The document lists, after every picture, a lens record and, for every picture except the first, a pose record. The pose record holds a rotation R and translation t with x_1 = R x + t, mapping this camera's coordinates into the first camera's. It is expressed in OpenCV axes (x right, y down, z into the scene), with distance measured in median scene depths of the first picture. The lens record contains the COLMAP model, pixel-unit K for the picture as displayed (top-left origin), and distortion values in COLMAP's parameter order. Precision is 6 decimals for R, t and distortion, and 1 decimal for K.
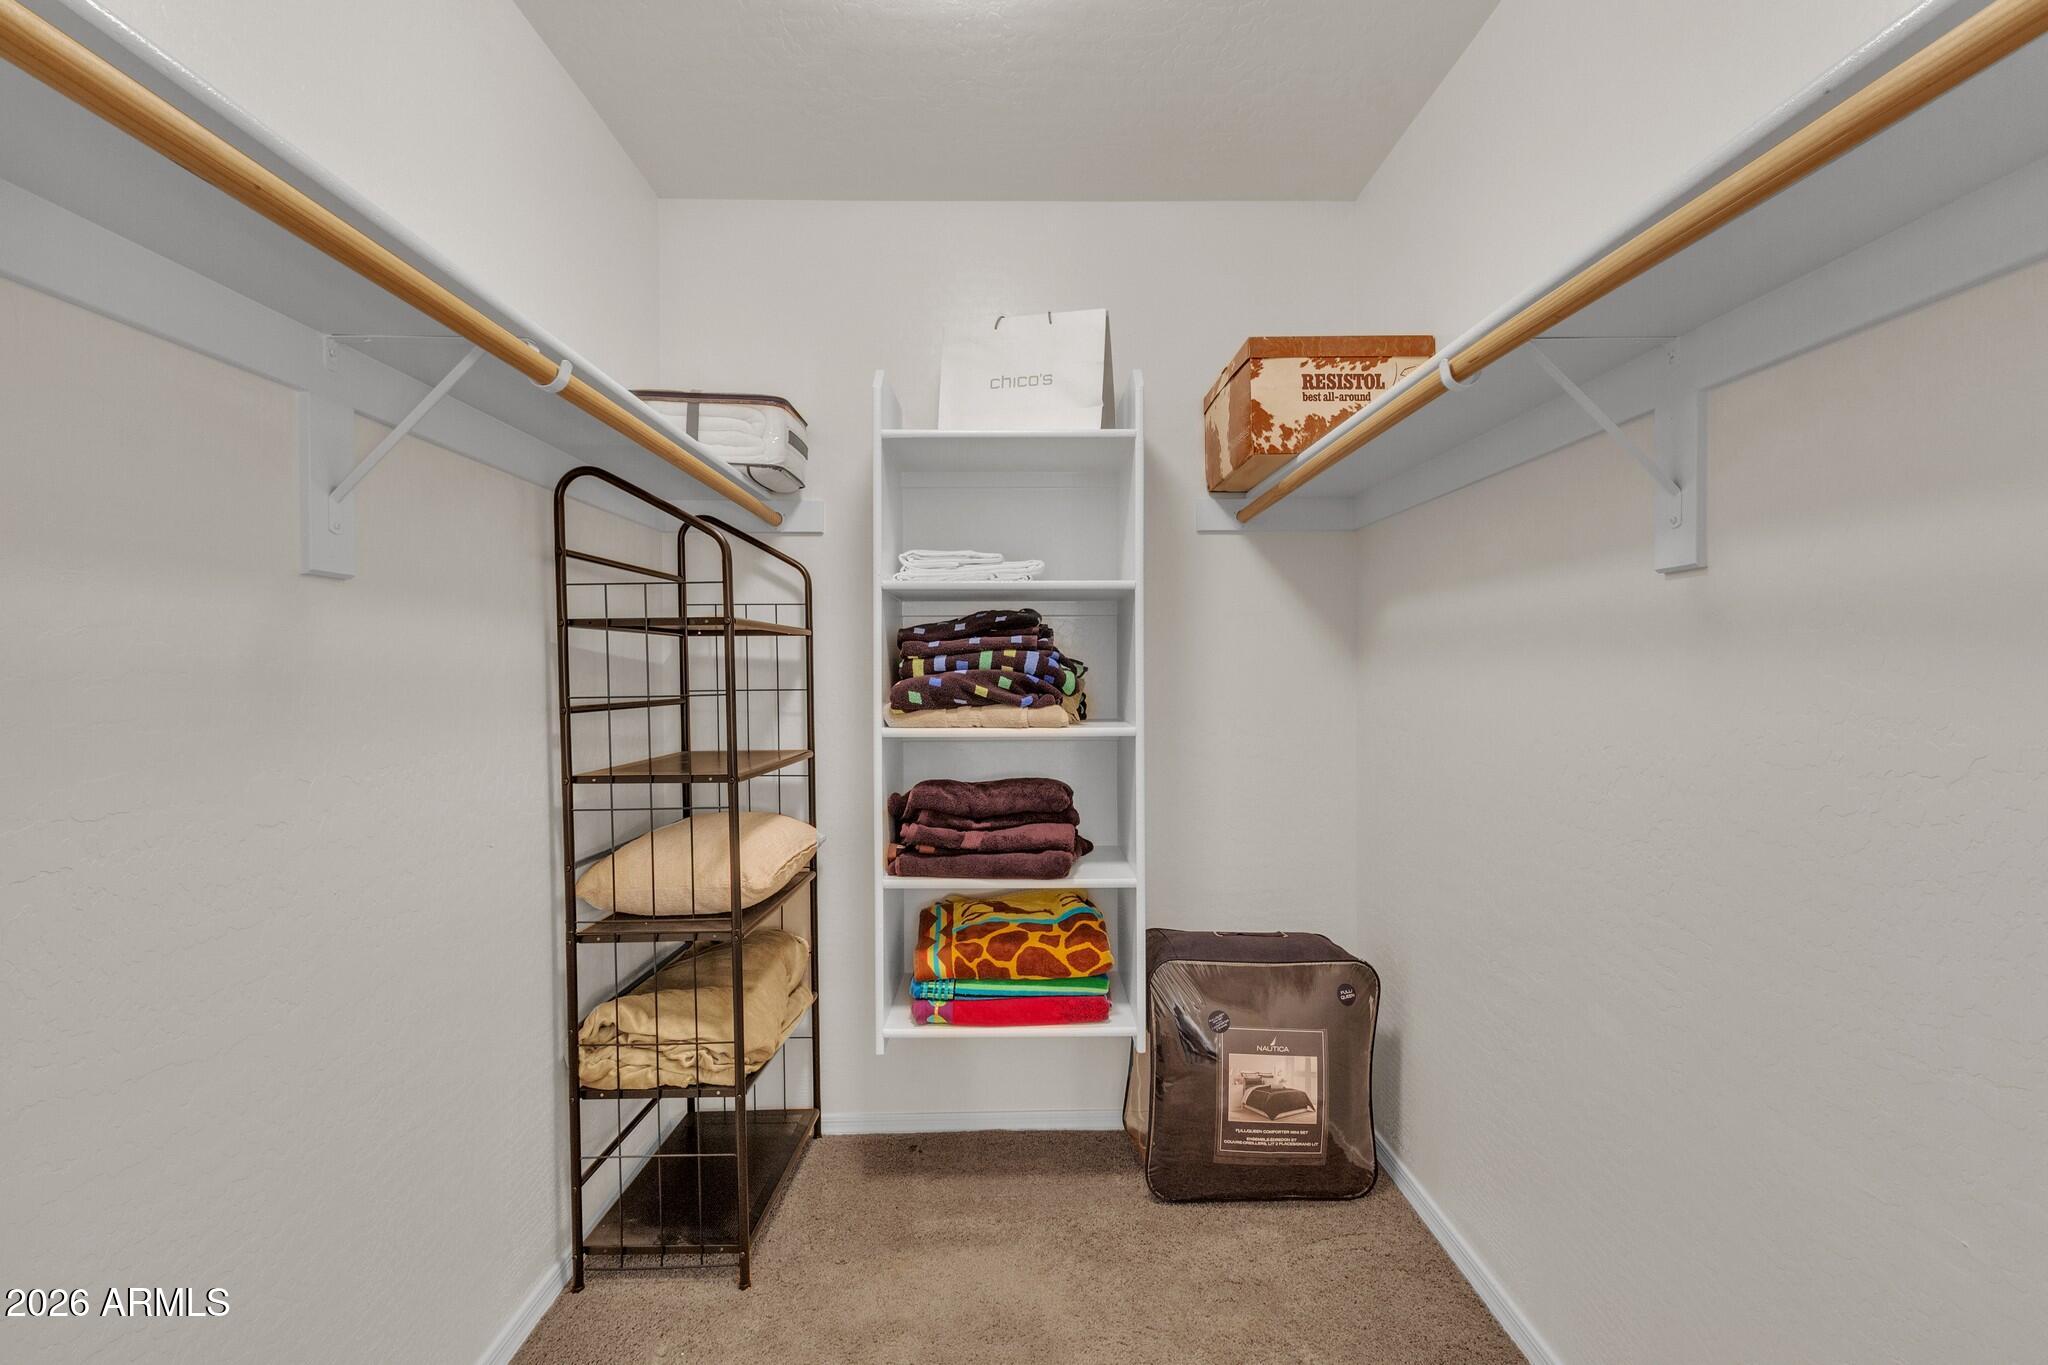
lens RADIAL K [[951.8, 0, 1019.3], [0, 951.8, 682.6], [0, 0, 1]] dist [0.006225, 0.000379]
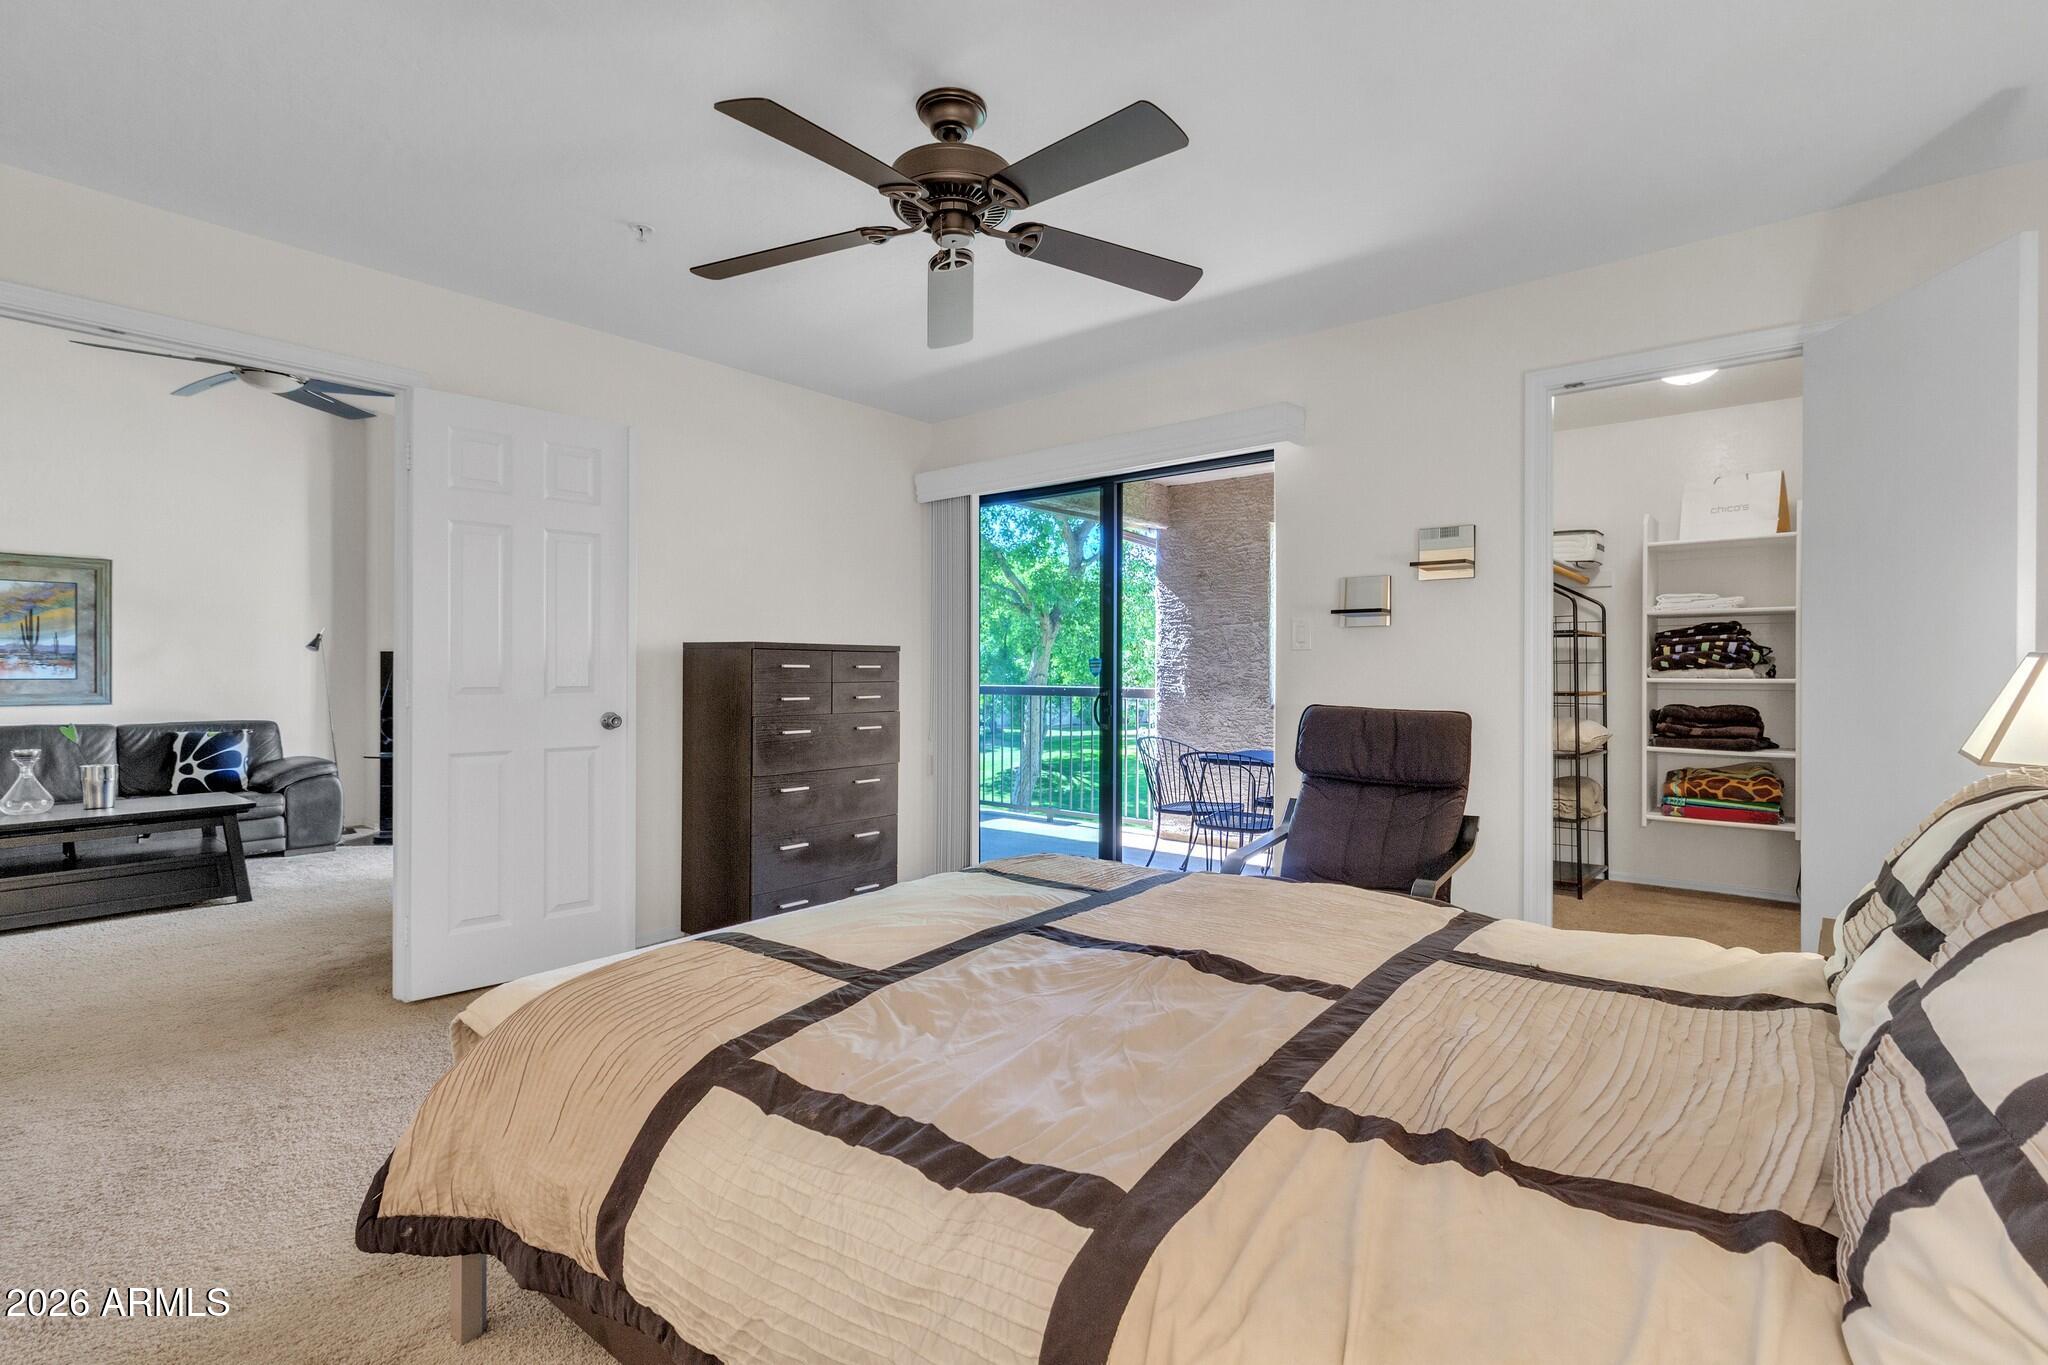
lens RADIAL K [[951.8, 0, 1020.1], [0, 951.8, 668.1], [0, 0, 1]] dist [0.006225, 0.000379]
pose [[0.759370, 0.005556, -0.650635, 0.187541], [-0.017480, 0.999777, -0.011863, 0.075136], [0.650424, 0.020381, 0.759298, -1.583076]]
